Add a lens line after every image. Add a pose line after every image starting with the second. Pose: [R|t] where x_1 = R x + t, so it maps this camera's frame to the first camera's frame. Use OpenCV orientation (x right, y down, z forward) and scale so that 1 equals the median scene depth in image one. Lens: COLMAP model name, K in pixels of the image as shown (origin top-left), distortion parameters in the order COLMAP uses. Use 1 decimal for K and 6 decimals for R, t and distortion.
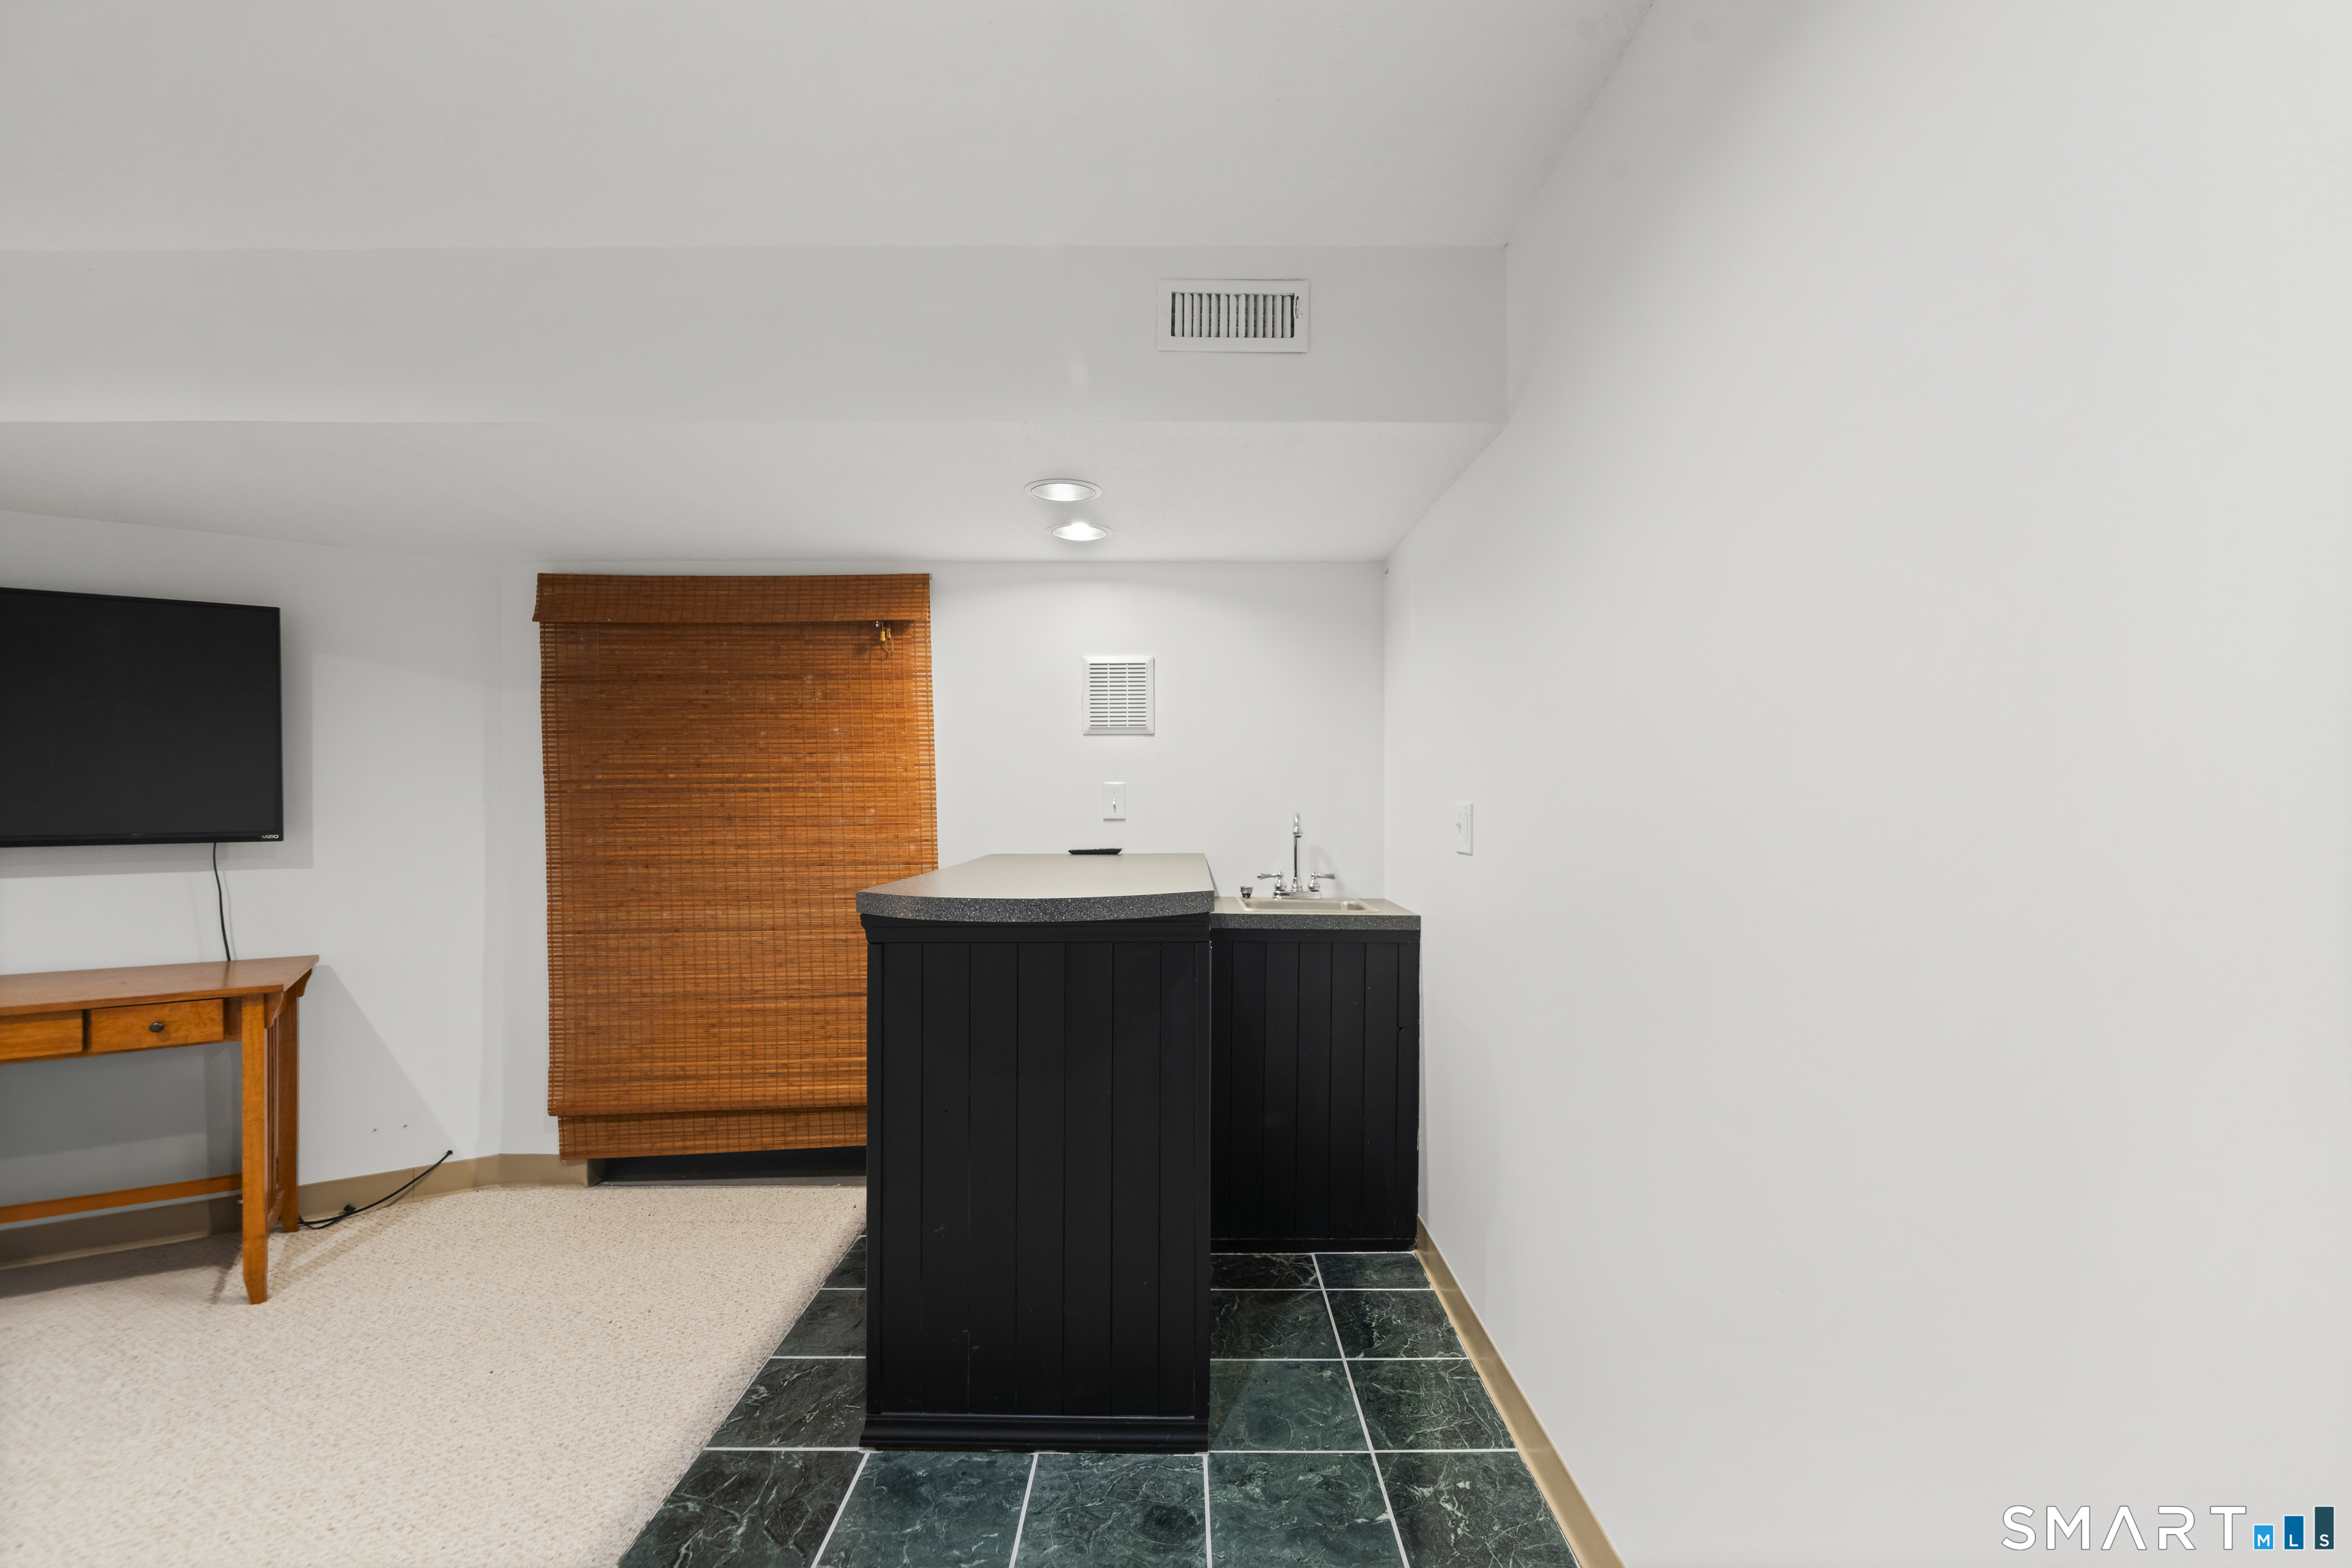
lens RADIAL K [[1014.7, 0, 1182.1], [0, 1014.7, 802.1], [0, 0, 1]] dist [0.001773, 0.000290]
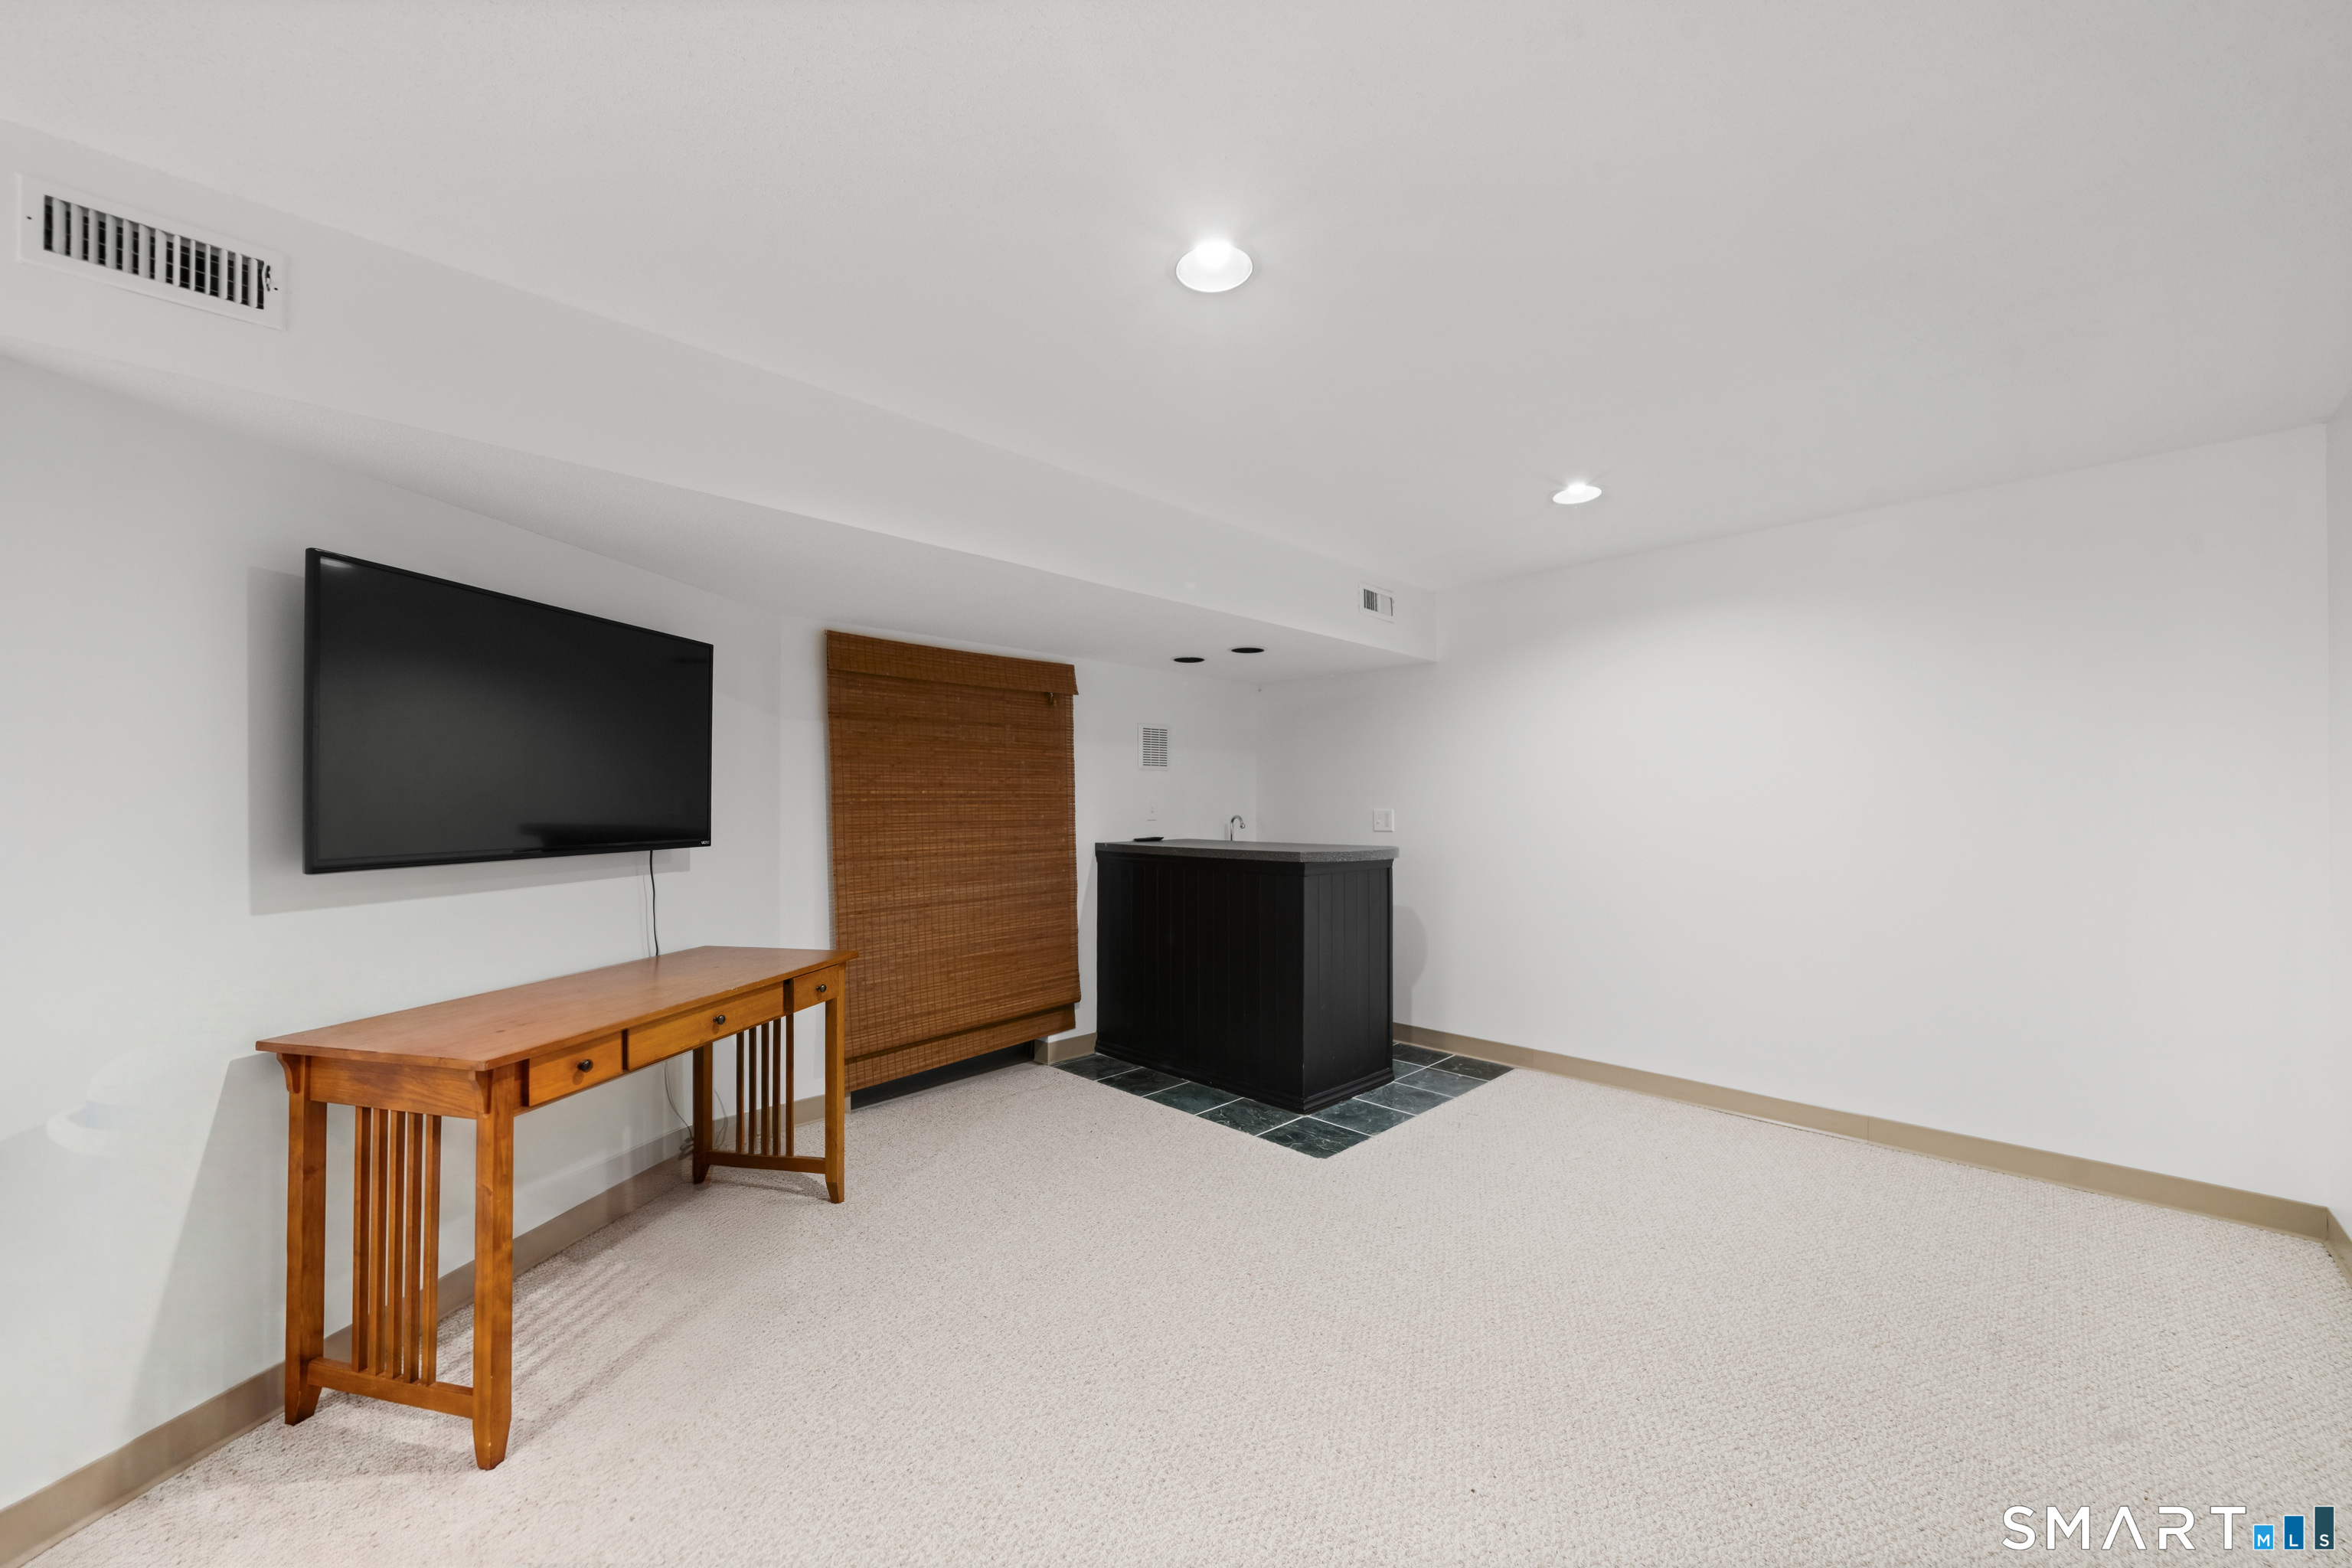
lens RADIAL K [[852.0, 0, 1181.6], [0, 852.0, 800.4], [0, 0, 1]] dist [-0.001742, -0.000378]
pose [[0.717621, 0.004158, 0.696421, -1.051150], [0.005861, 0.999911, -0.012009, 0.001141], [-0.696409, 0.012700, 0.717533, -0.060329]]
